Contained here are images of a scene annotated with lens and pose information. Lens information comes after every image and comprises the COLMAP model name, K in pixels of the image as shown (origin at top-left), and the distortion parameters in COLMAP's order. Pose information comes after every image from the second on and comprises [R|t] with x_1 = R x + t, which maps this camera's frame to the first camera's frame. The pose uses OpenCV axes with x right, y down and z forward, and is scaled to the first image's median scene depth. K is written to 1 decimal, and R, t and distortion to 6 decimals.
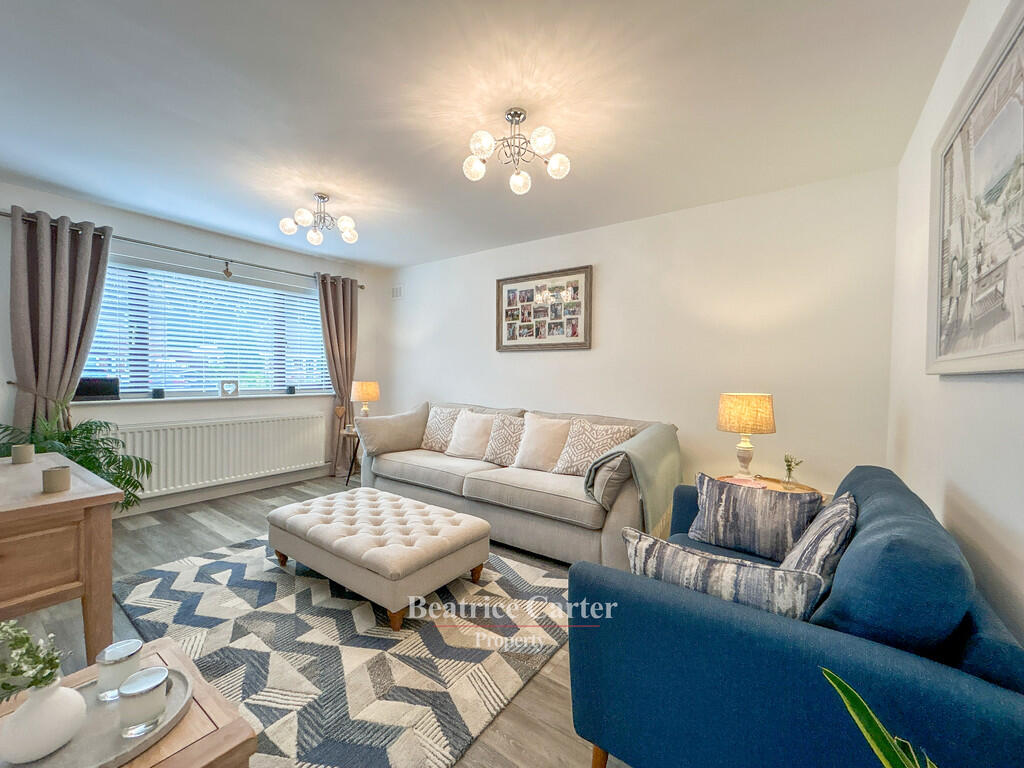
lens RADIAL K [[414.1, 0, 508.5], [0, 414.1, 383.3], [0, 0, 1]] dist [-0.003610, 0.000566]
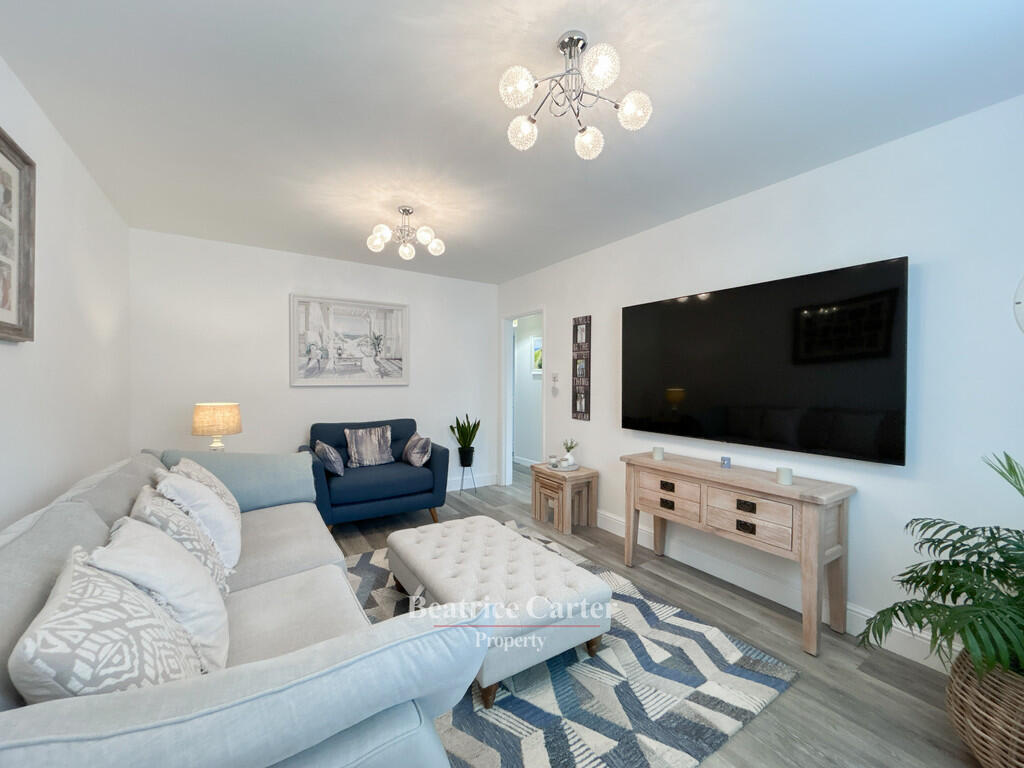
lens RADIAL K [[414.1, 0, 507.5], [0, 414.1, 384.3], [0, 0, 1]] dist [-0.003610, 0.000566]
pose [[-0.930312, -0.026216, 0.365831, -0.458433], [-0.013818, 0.999239, 0.036466, -0.058705], [-0.366509, 0.028870, -0.929967, 1.209008]]
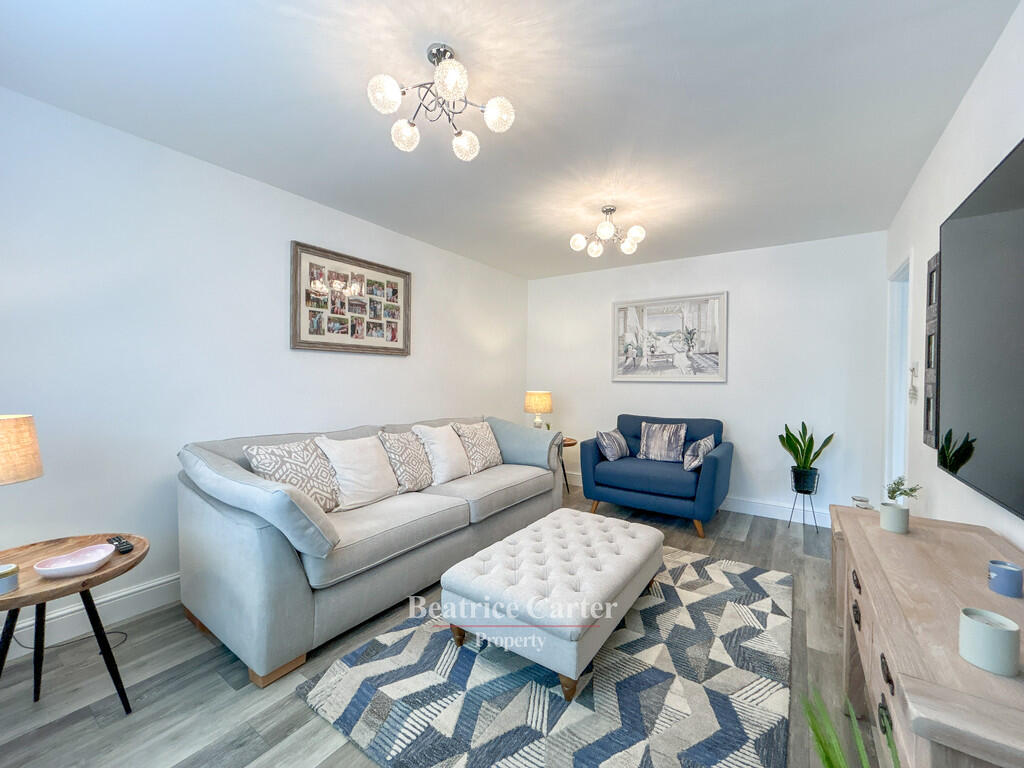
lens RADIAL K [[414.1, 0, 514.0], [0, 414.1, 383.4], [0, 0, 1]] dist [-0.003610, 0.000566]
pose [[-0.019847, -0.030710, 0.999331, -0.801163], [0.010569, 0.999466, 0.030924, -0.043303], [-0.999747, 0.011176, -0.019512, 0.750737]]
